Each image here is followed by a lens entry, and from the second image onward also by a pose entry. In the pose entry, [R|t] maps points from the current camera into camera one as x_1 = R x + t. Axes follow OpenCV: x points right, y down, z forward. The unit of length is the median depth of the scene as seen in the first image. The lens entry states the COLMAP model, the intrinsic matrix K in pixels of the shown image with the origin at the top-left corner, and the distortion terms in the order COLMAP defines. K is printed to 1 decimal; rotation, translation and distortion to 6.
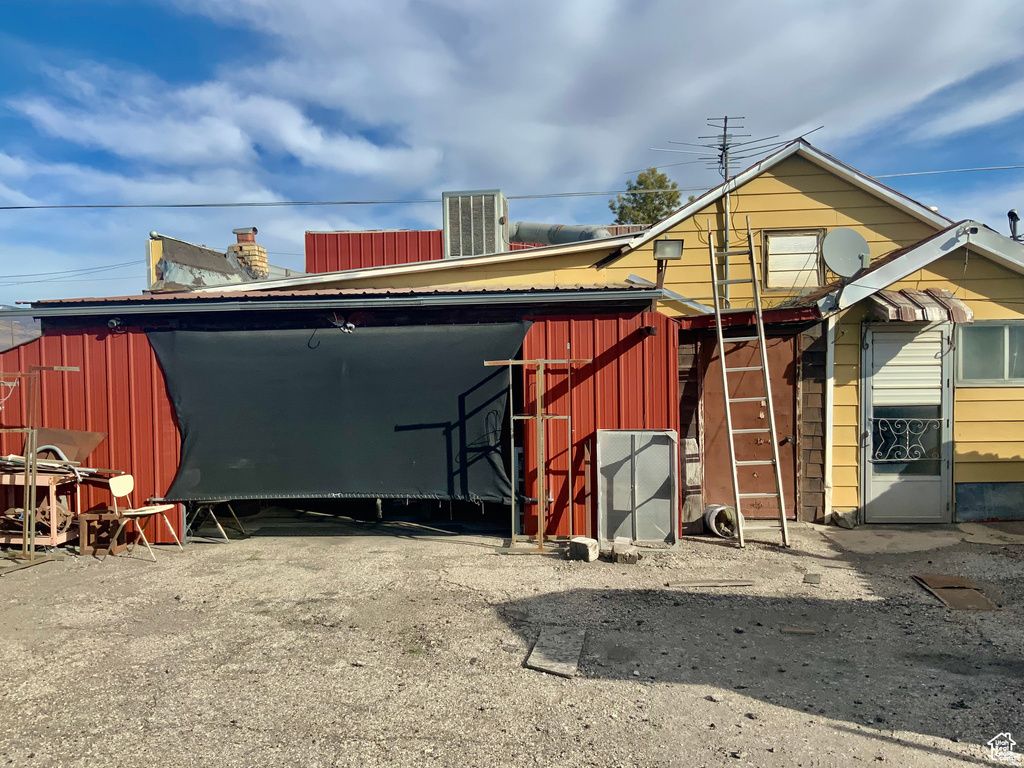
lens RADIAL K [[849.7, 0, 506.1], [0, 849.7, 376.1], [0, 0, 1]] dist [0.040983, -0.041718]
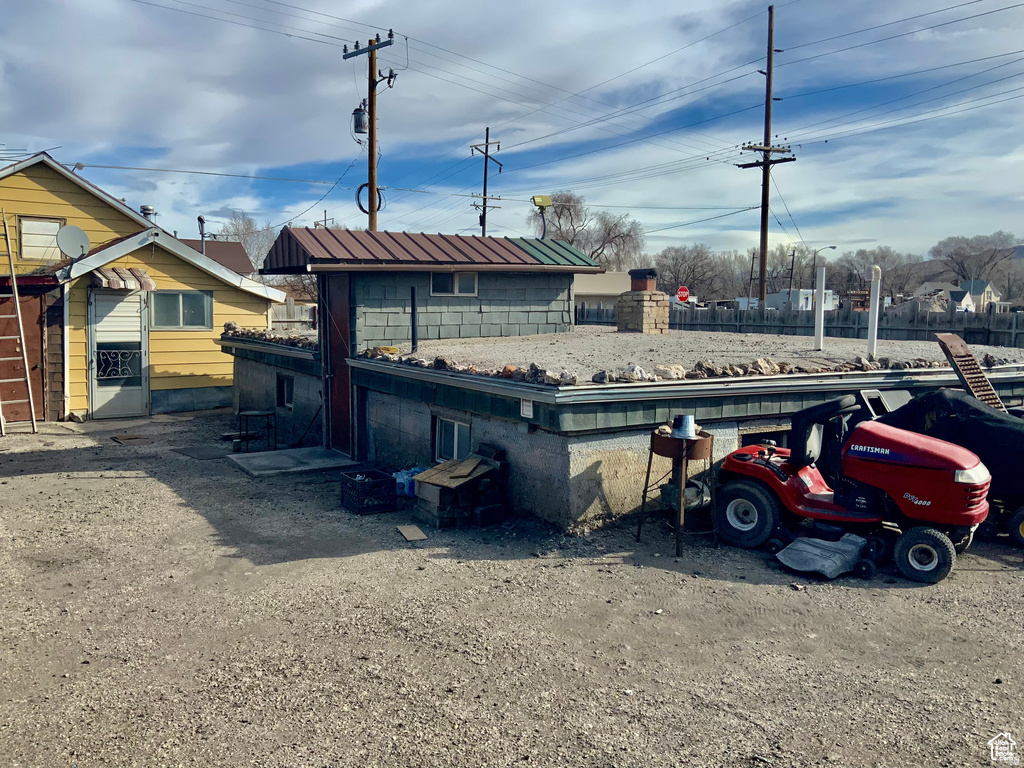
lens RADIAL K [[843.8, 0, 509.4], [0, 843.8, 382.3], [0, 0, 1]] dist [0.093331, -0.186706]
pose [[0.698787, -0.035292, 0.714459, -0.150366], [-0.006226, 0.998444, 0.055410, 0.016724], [-0.715303, -0.043168, 0.697480, -0.603141]]
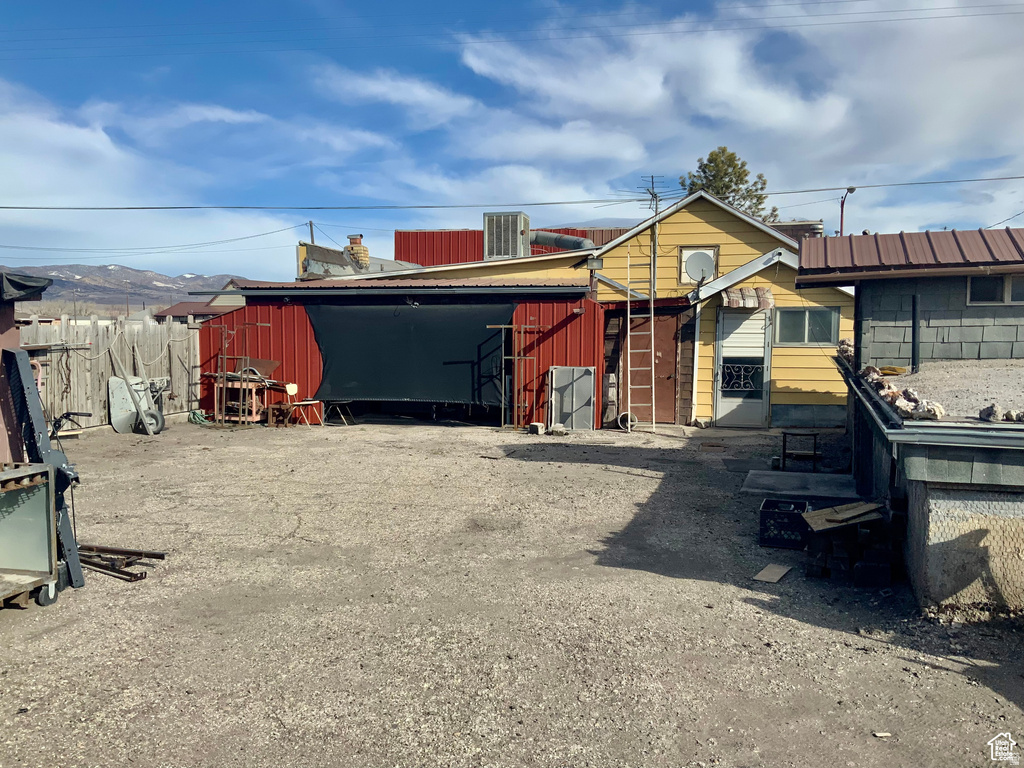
lens RADIAL K [[843.8, 0, 506.7], [0, 843.8, 384.8], [0, 0, 1]] dist [0.093331, -0.186706]
pose [[0.994440, 0.027937, -0.101529, 0.179137], [-0.022876, 0.998453, 0.050681, 0.014556], [0.102787, -0.048077, 0.993541, -0.705413]]
